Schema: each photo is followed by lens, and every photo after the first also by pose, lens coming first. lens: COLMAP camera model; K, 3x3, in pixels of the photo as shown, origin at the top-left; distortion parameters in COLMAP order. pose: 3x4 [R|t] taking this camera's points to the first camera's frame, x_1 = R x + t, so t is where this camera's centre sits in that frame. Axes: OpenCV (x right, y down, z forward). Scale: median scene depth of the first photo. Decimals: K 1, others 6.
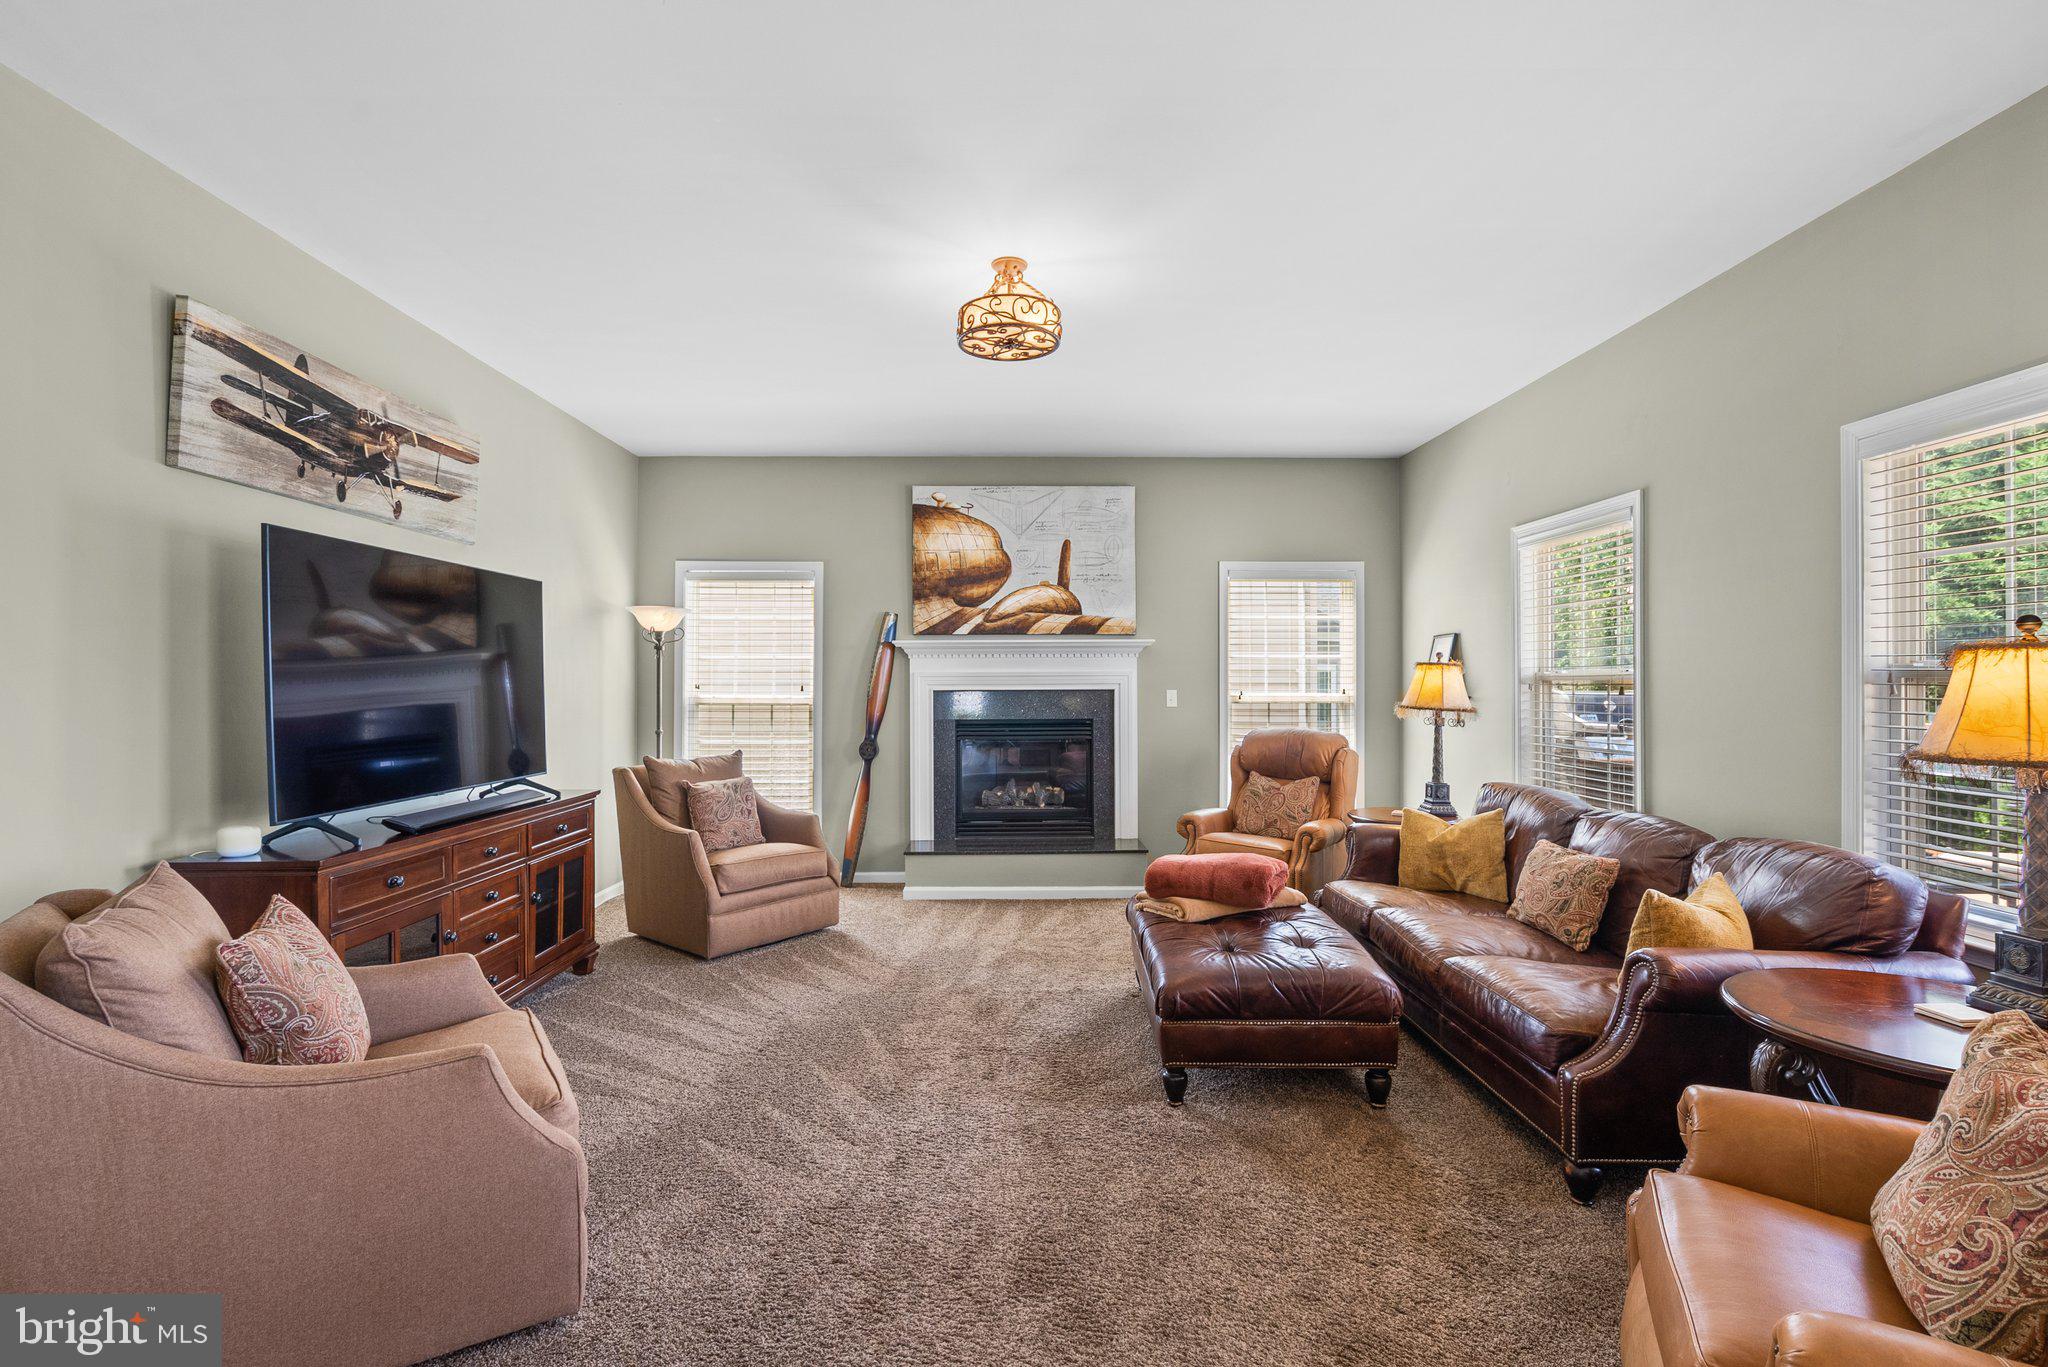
lens RADIAL K [[934.3, 0, 1029.0], [0, 934.3, 676.0], [0, 0, 1]] dist [-0.004741, 0.003309]
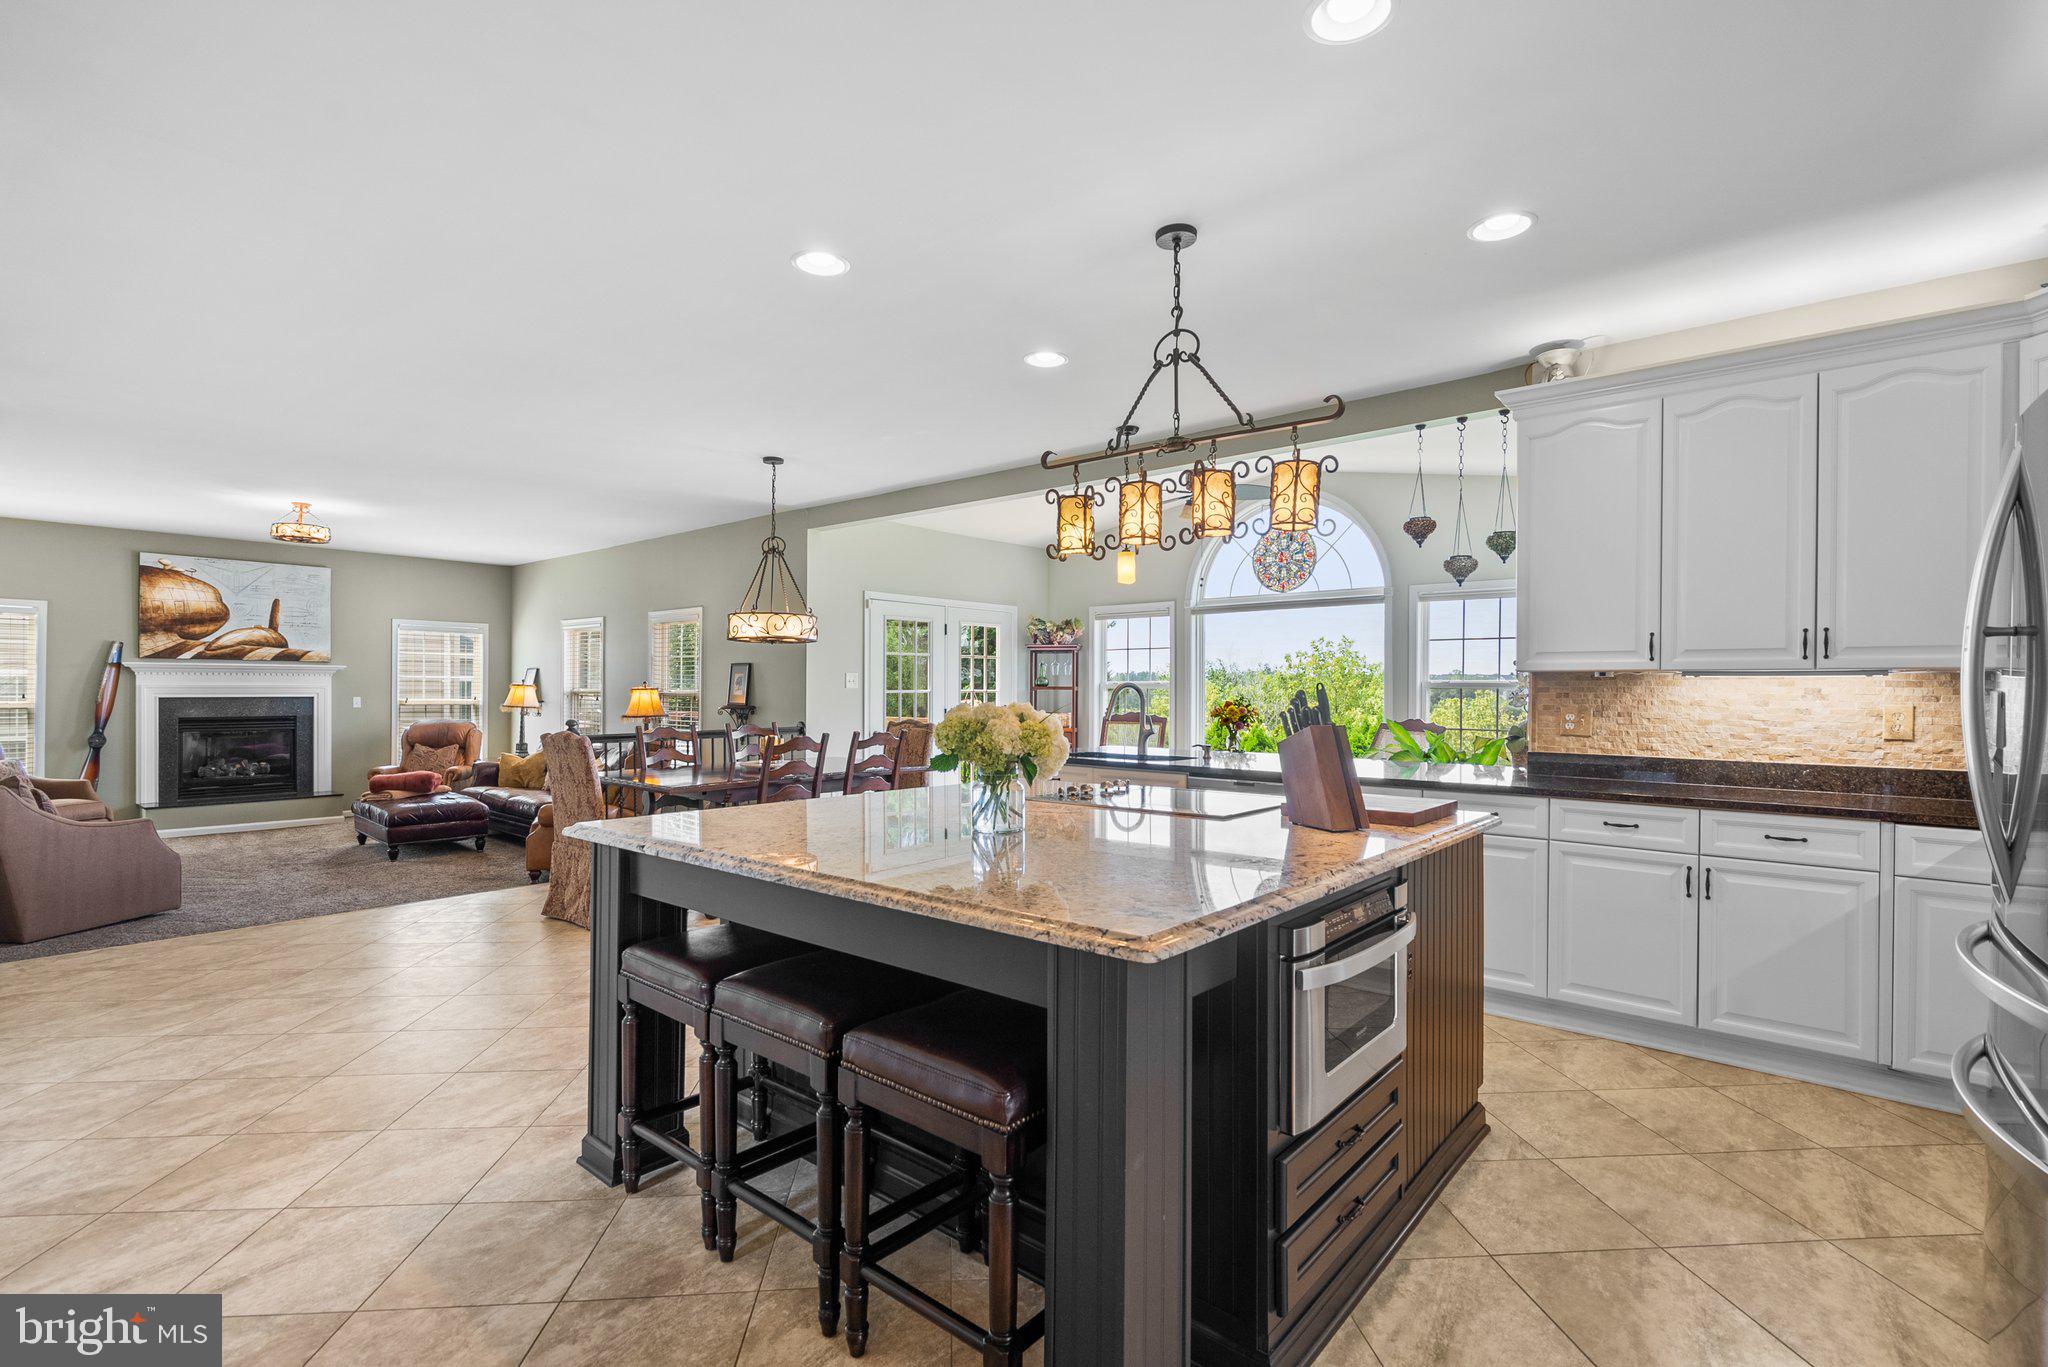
lens RADIAL K [[934.3, 0, 1016.1], [0, 934.3, 695.1], [0, 0, 1]] dist [-0.004741, 0.003309]
pose [[0.671839, 0.001611, 0.740696, -0.276749], [-0.014773, 0.999828, 0.011225, -0.023424], [-0.740550, -0.018484, 0.671747, -0.923575]]
